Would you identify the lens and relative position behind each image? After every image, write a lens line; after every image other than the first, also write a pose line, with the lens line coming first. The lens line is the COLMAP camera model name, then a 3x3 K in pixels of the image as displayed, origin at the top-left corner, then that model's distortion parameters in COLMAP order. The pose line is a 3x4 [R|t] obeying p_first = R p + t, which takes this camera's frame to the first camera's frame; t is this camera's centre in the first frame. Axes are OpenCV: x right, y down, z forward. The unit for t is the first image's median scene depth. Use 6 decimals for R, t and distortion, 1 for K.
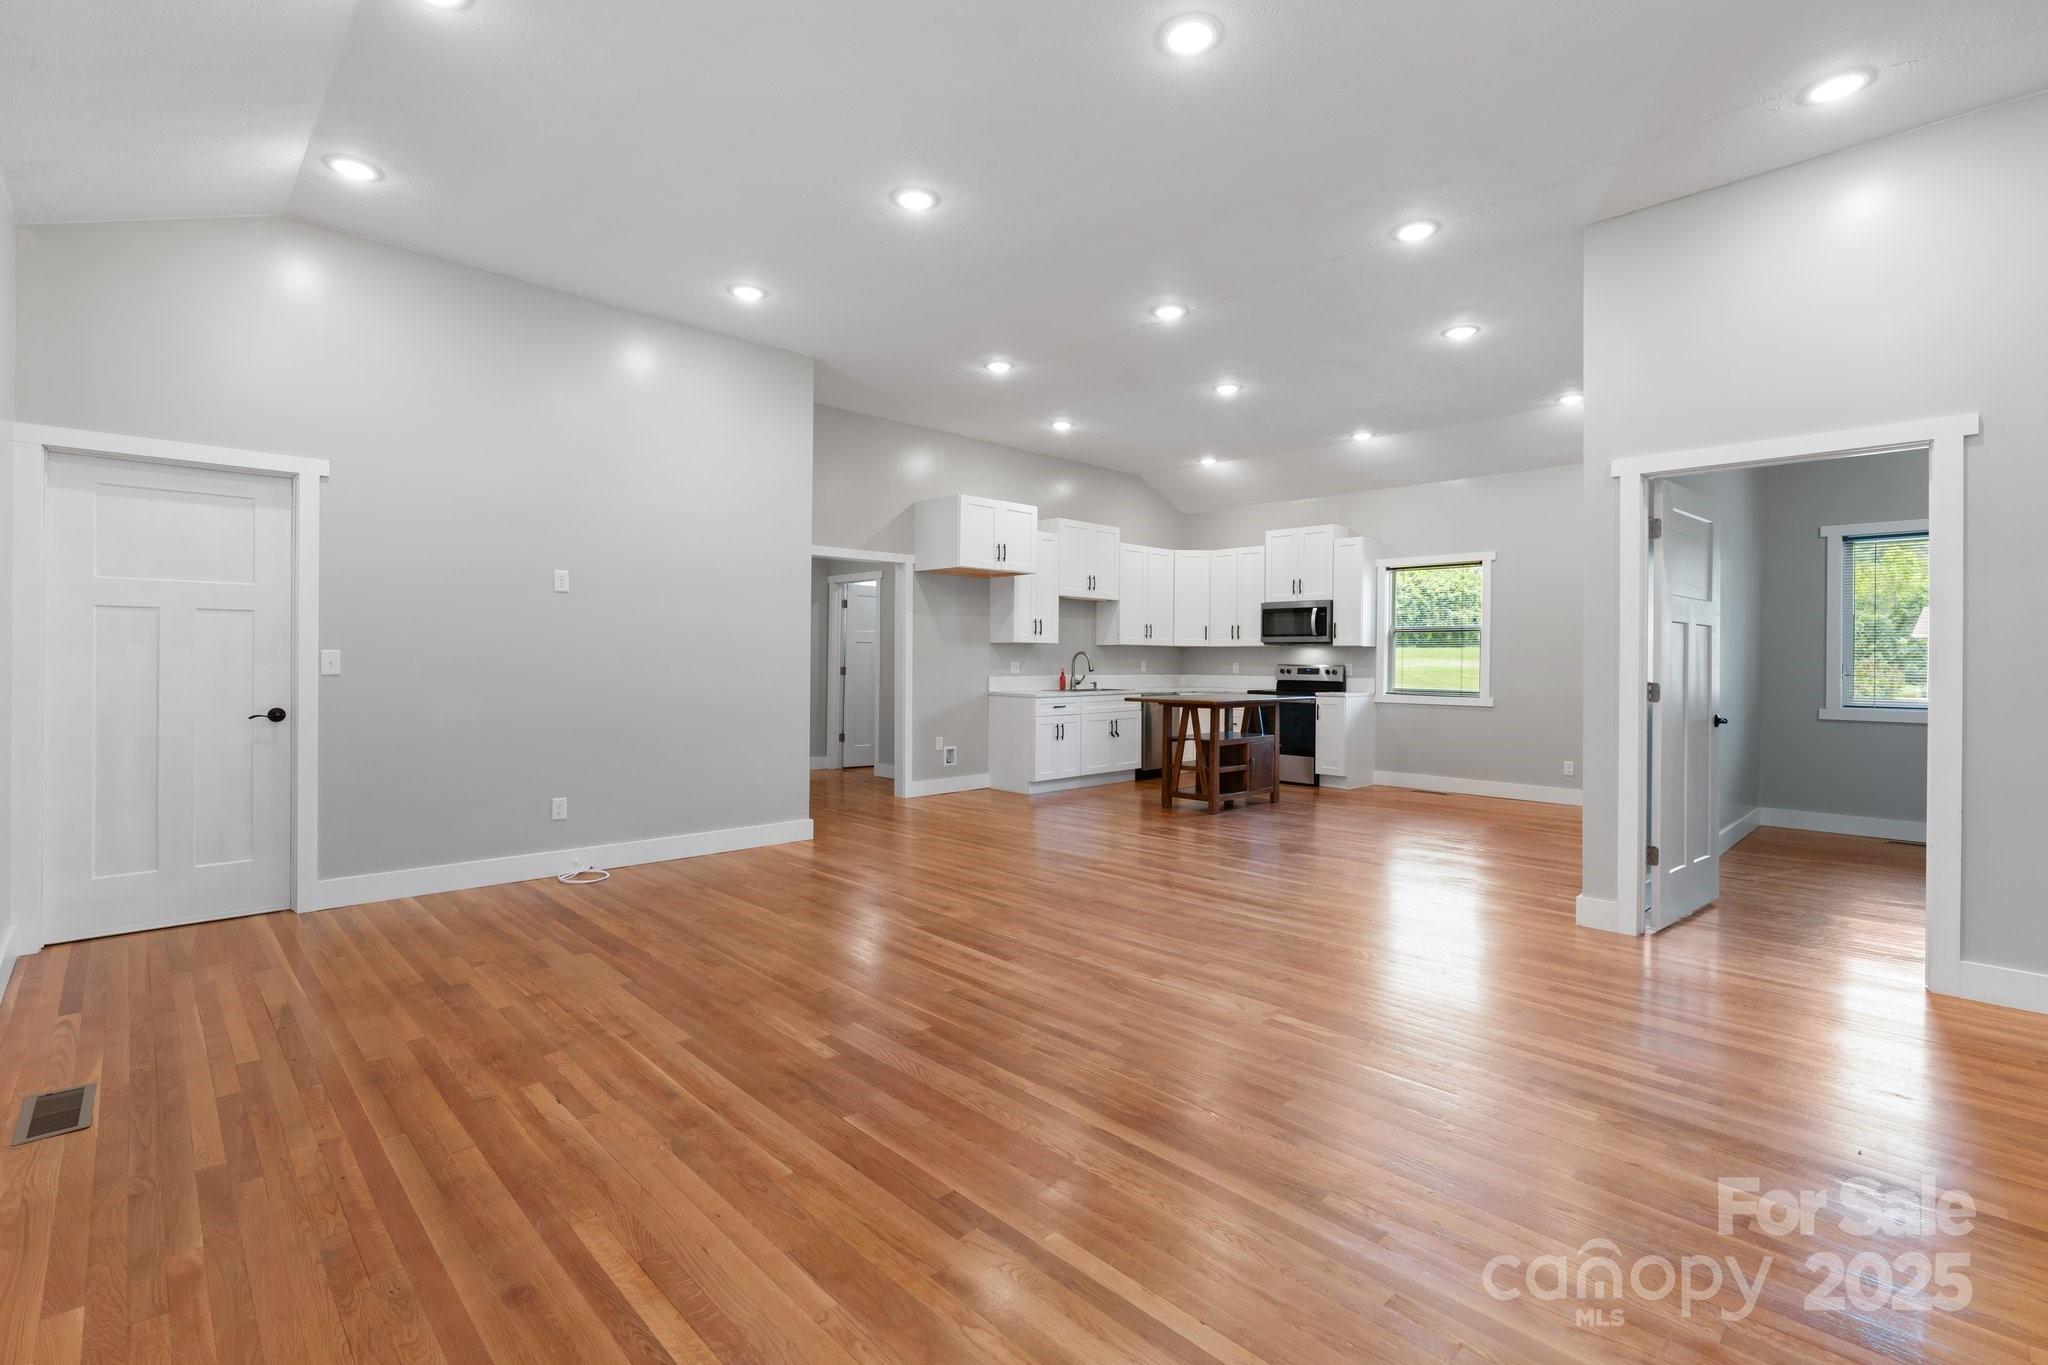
lens RADIAL K [[925.9, 0, 1021.3], [0, 925.9, 651.7], [0, 0, 1]] dist [-0.001975, 0.000133]
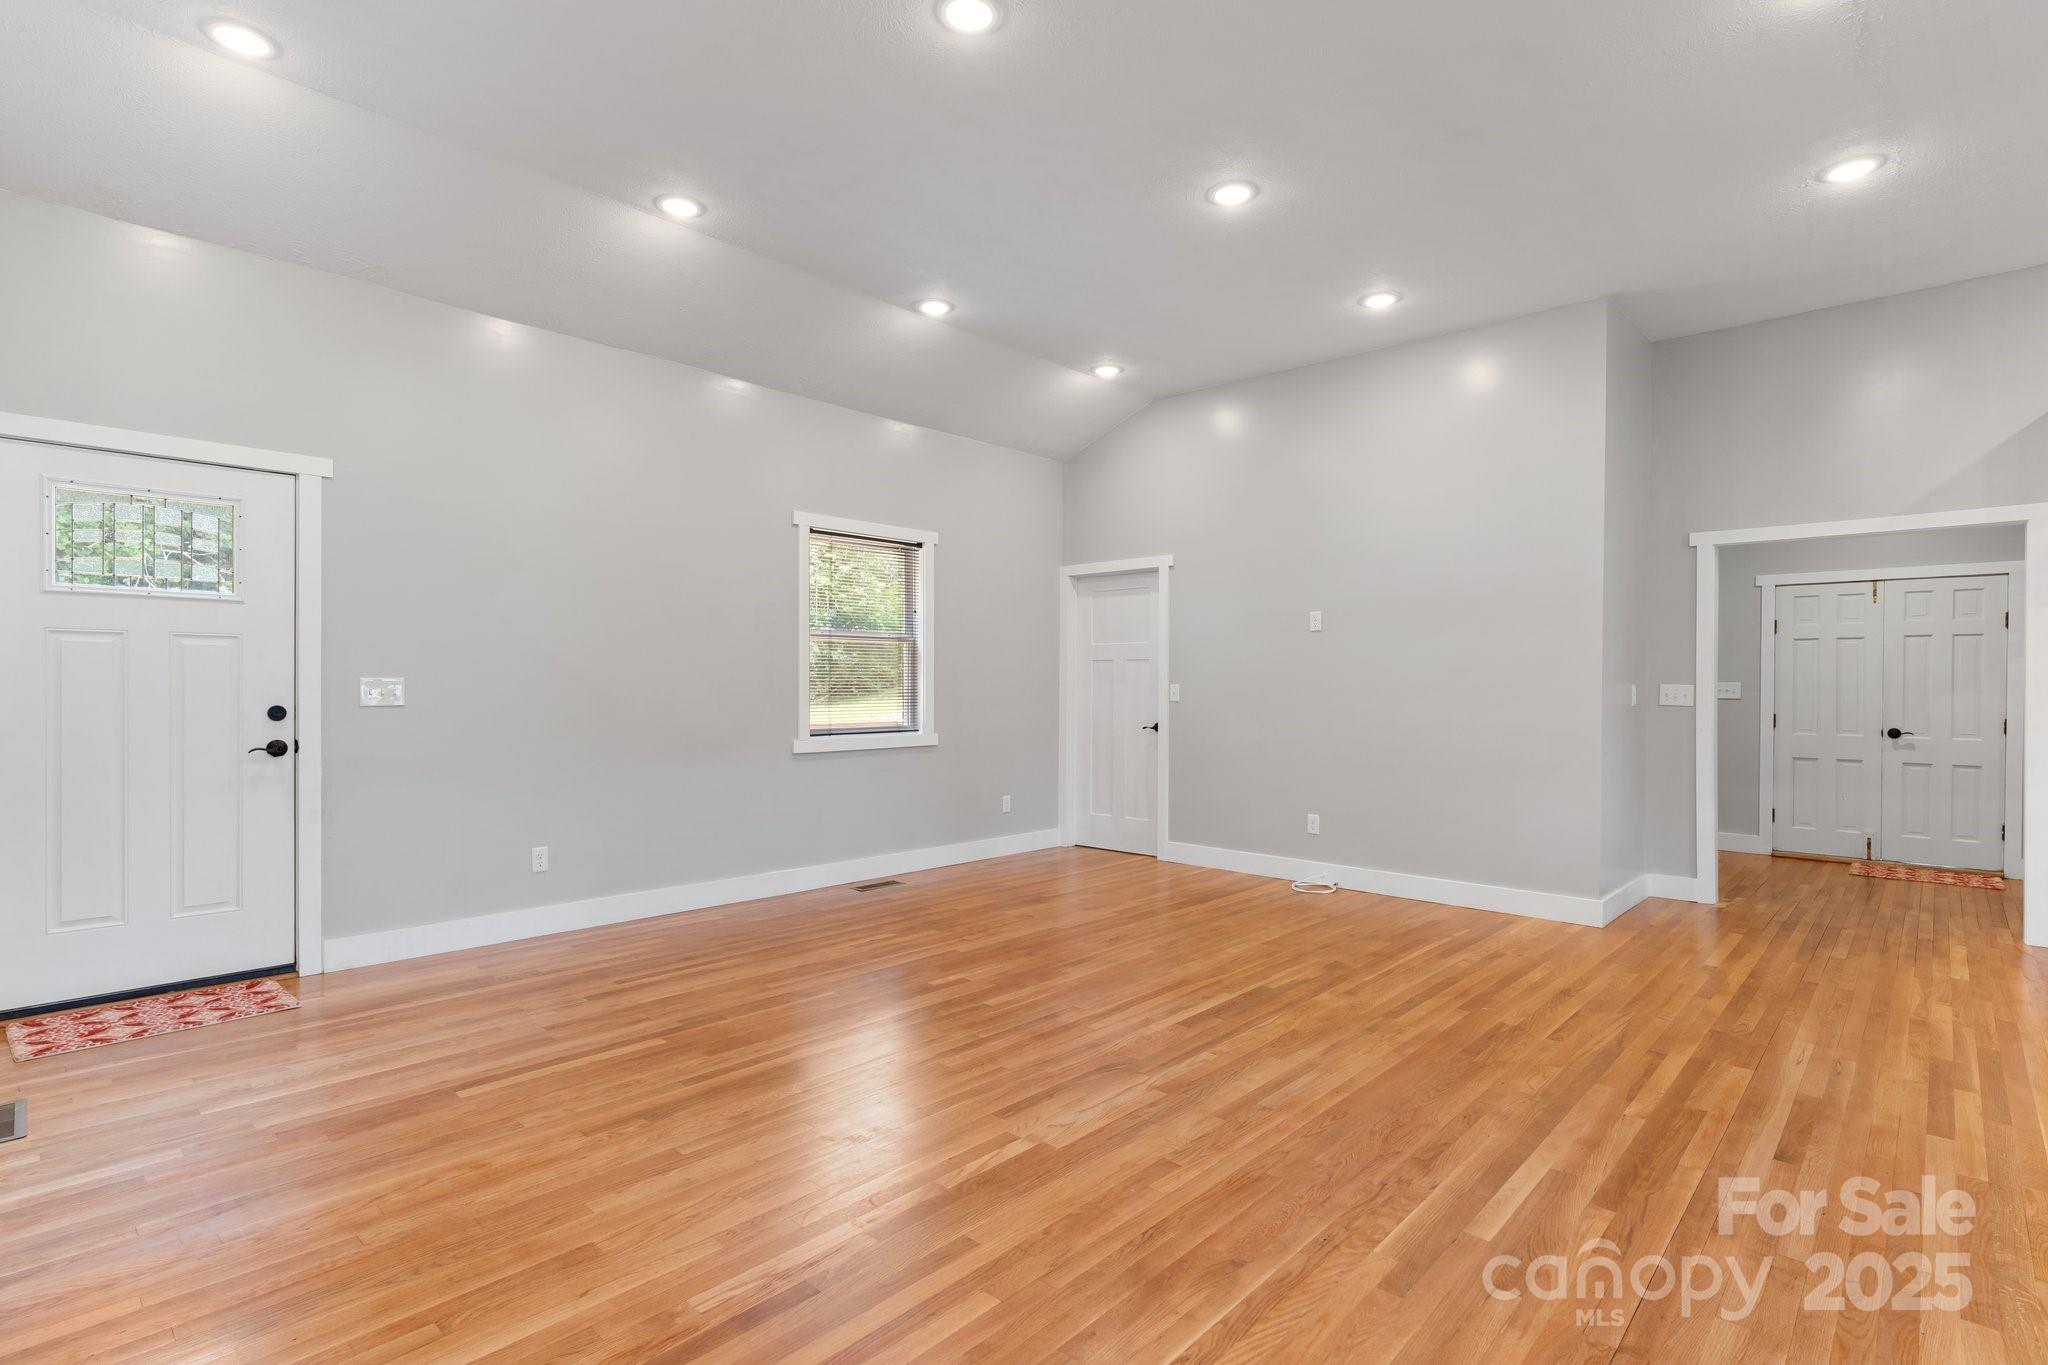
lens RADIAL K [[989.9, 0, 1024.0], [0, 989.9, 682.5], [0, 0, 1]] dist [-0.012292, -0.000170]
pose [[0.050581, -0.011592, -0.998653, 0.959912], [0.002345, 0.999931, -0.011489, 0.015387], [0.998717, -0.001760, 0.050605, 0.828420]]
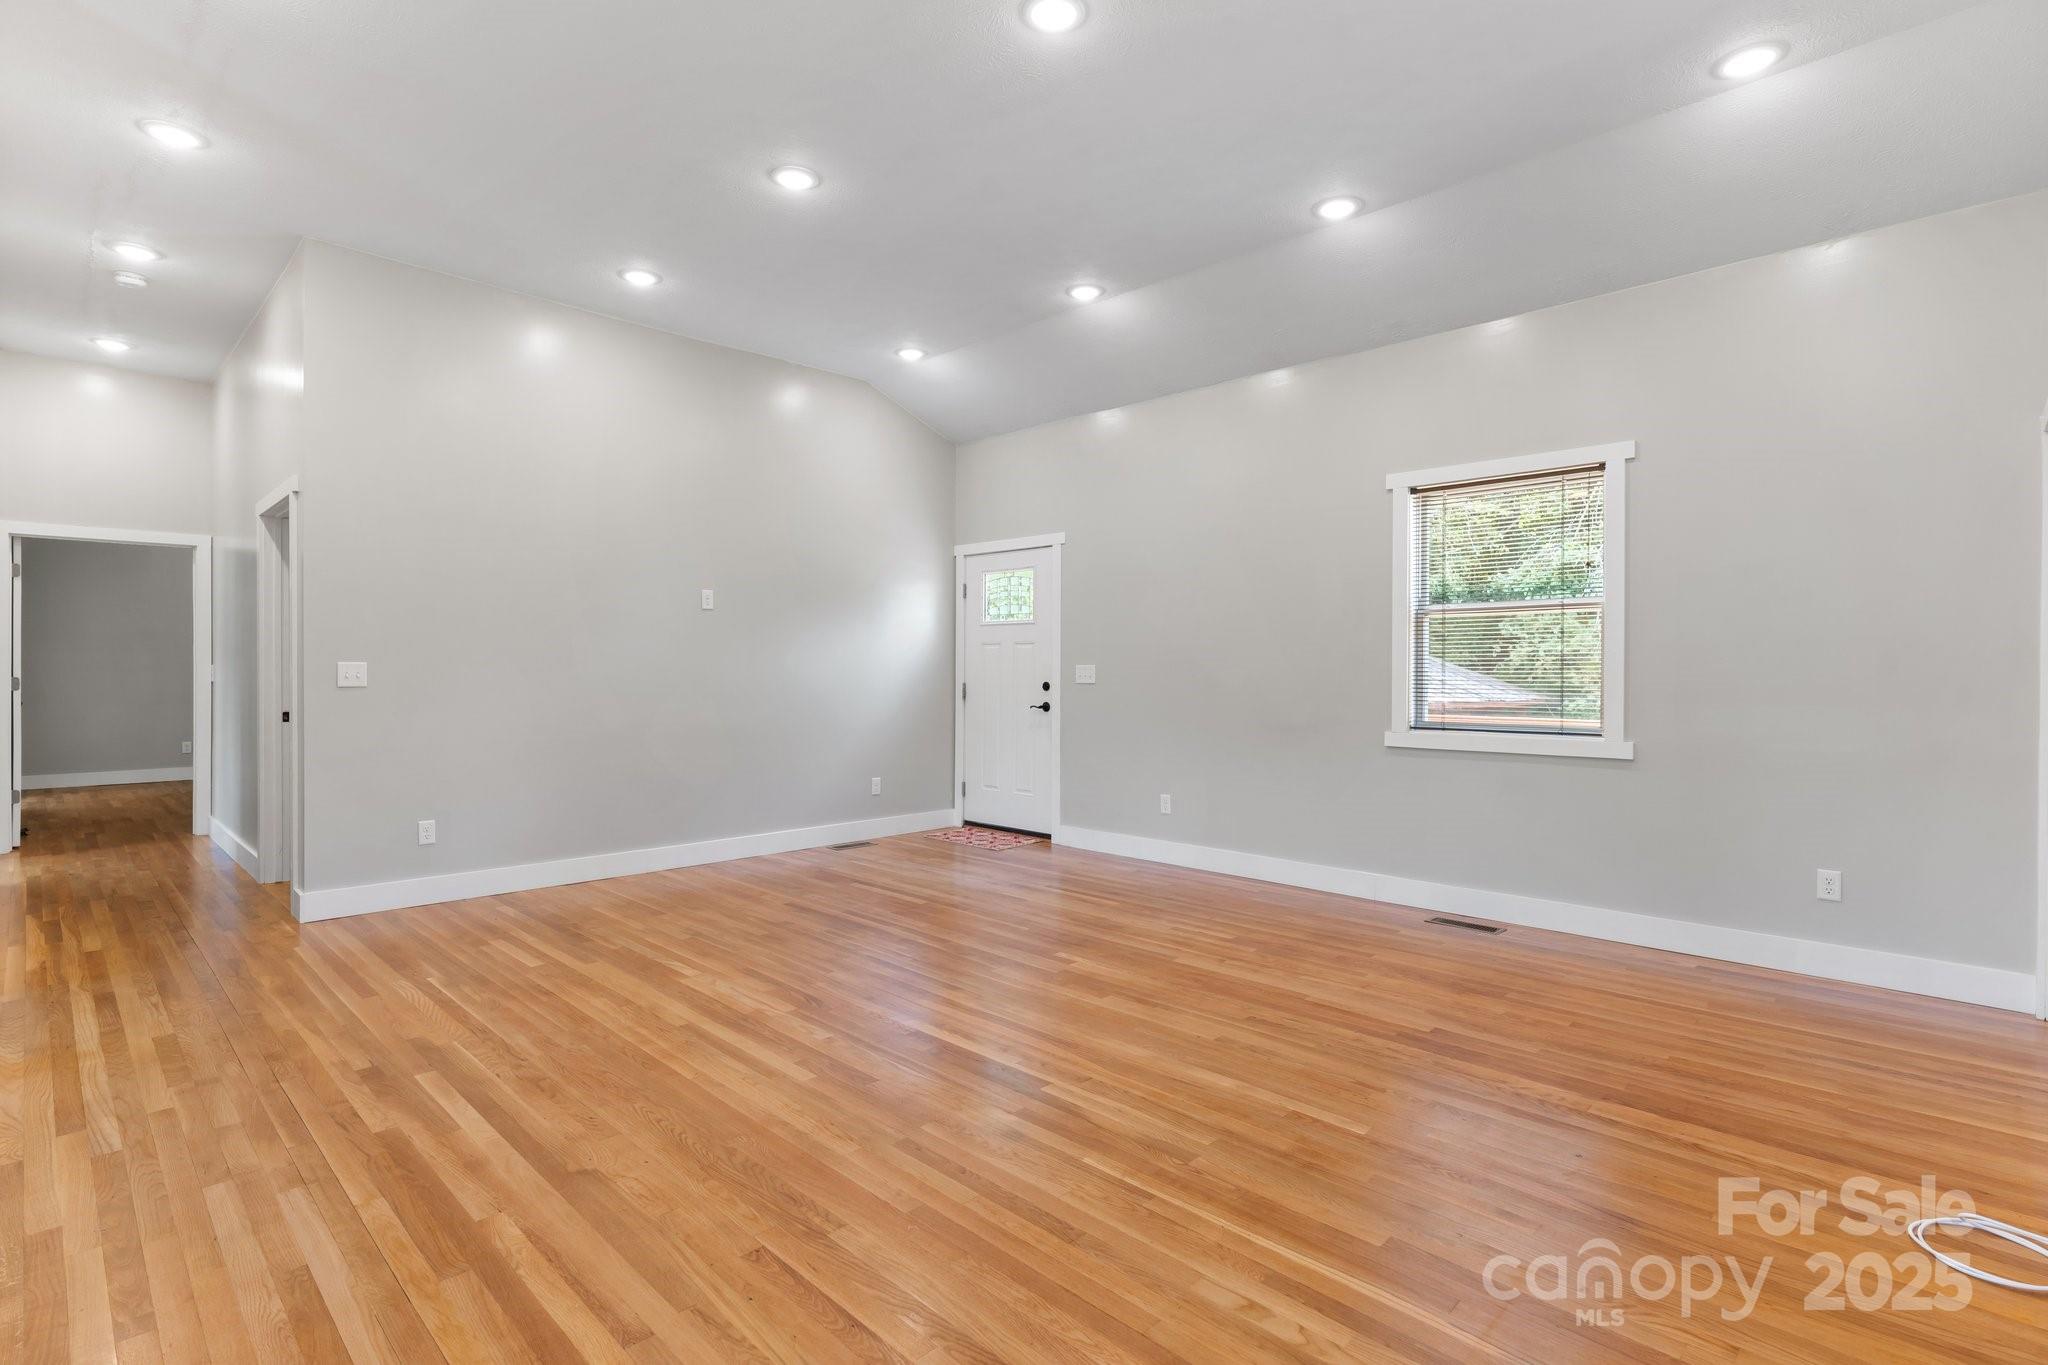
lens RADIAL K [[989.9, 0, 1024.0], [0, 989.9, 682.5], [0, 0, 1]] dist [-0.012292, -0.000170]
pose [[-0.999655, -0.011532, -0.023606, -0.088725], [-0.011715, 0.999902, 0.007637, 0.013854], [0.023516, 0.007911, -0.999692, 1.940125]]
